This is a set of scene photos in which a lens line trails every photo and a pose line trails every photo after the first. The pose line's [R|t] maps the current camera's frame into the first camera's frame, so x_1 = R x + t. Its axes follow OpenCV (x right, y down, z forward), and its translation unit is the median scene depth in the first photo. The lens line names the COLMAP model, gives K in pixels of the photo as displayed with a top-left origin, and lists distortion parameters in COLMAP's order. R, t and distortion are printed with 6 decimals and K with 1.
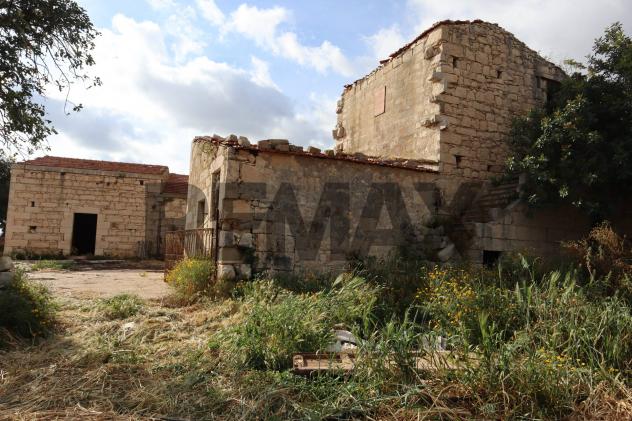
lens RADIAL K [[428.2, 0, 316.0], [0, 428.2, 210.5], [0, 0, 1]] dist [0.004732, -0.000939]
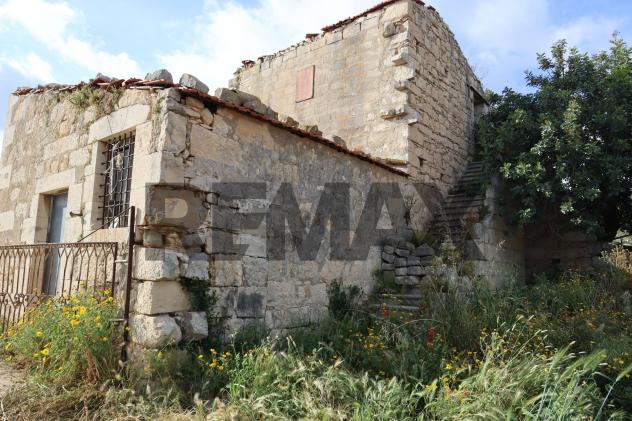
lens RADIAL K [[428.2, 0, 316.0], [0, 428.2, 210.5], [0, 0, 1]] dist [0.004732, -0.000939]
pose [[0.895443, 0.048583, 0.442518, -0.207175], [-0.032591, 0.998514, -0.043677, 0.014500], [-0.443982, 0.024689, 0.895695, 0.353616]]
